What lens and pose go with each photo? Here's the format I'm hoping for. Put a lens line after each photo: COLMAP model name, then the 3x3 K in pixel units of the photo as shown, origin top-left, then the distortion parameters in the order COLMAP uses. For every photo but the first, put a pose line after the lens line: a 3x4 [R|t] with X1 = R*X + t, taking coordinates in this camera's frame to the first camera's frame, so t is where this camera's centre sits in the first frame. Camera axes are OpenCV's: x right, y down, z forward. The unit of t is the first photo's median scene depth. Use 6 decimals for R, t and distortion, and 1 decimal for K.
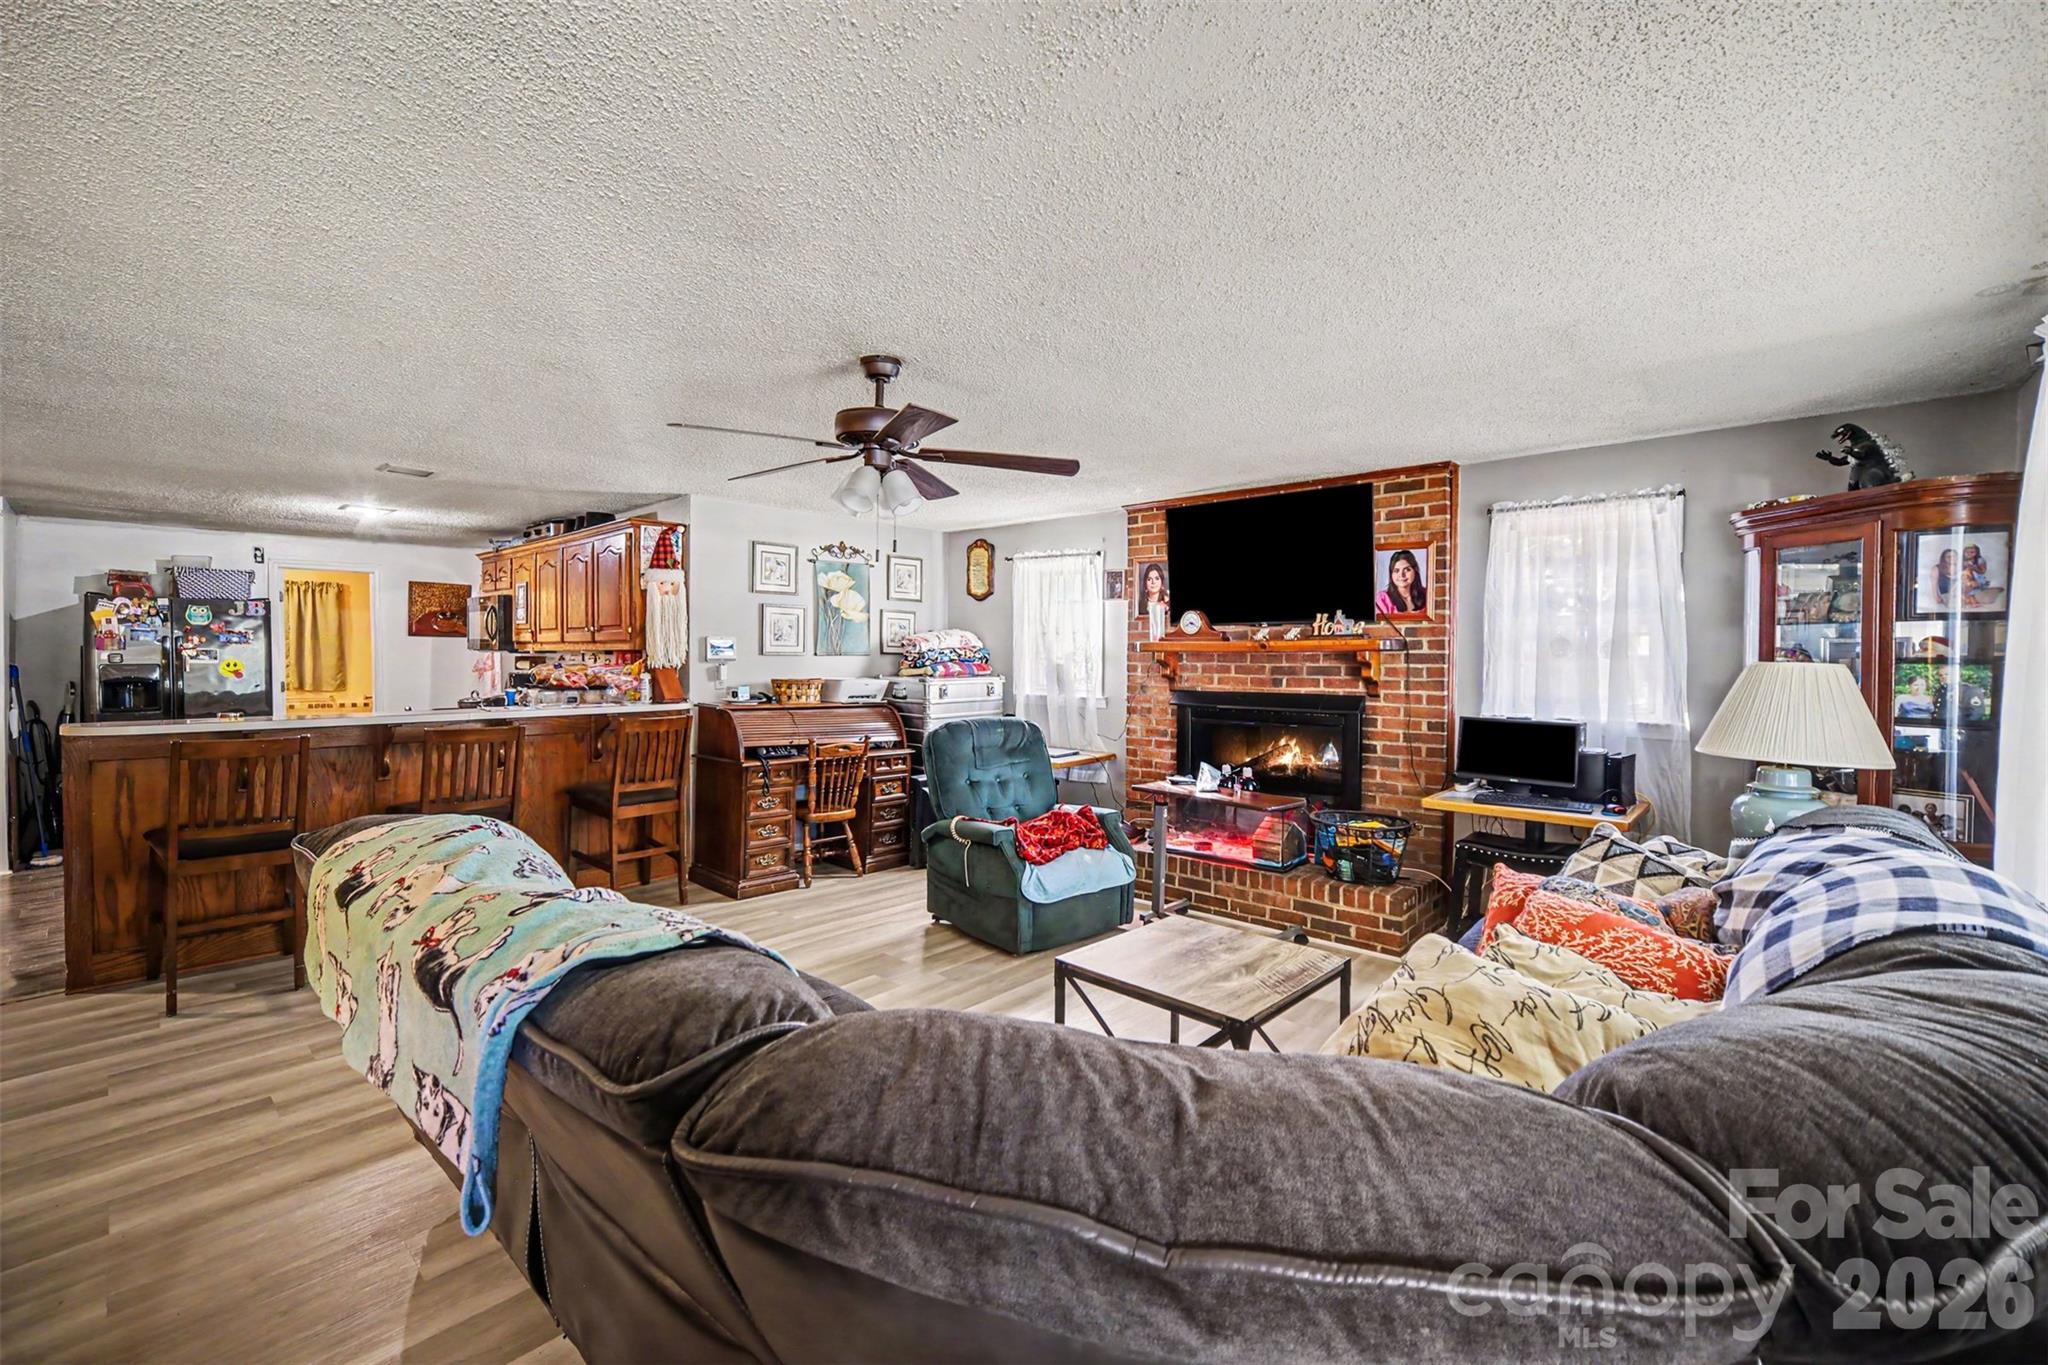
lens RADIAL K [[880.9, 0, 1024.0], [0, 880.9, 682.5], [0, 0, 1]] dist [-0.000050, 0.010158]
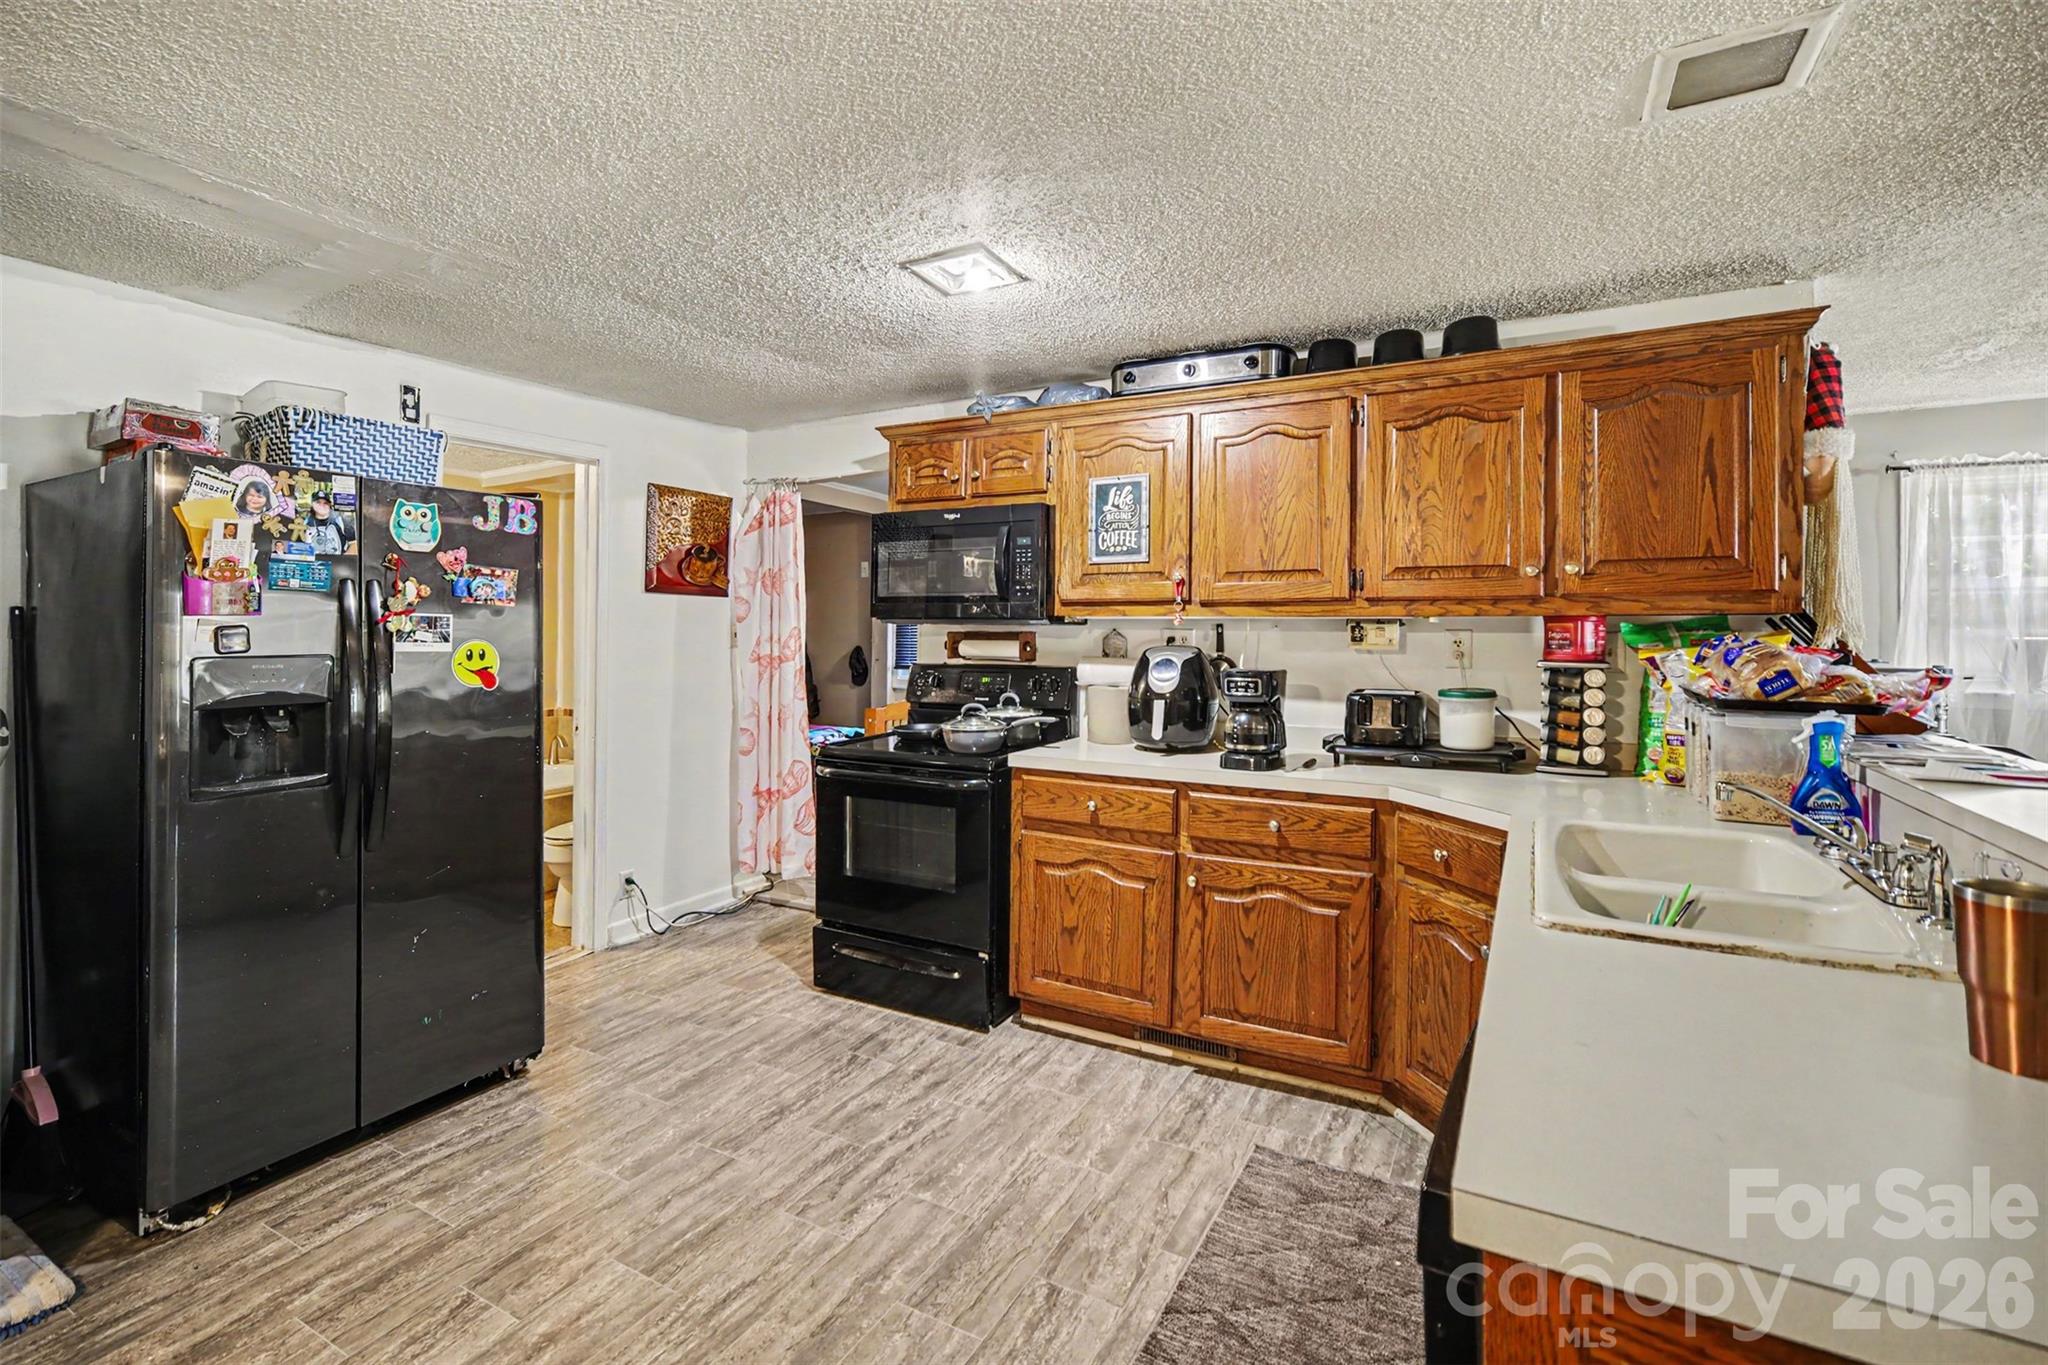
lens RADIAL K [[916.7, 0, 1015.3], [0, 916.7, 619.5], [0, 0, 1]] dist [-0.026324, 0.014054]
pose [[0.970004, 0.005916, 0.243018, -0.873344], [0.003450, 0.999268, -0.038098, -0.022026], [-0.243065, 0.037793, 0.969273, 0.627856]]
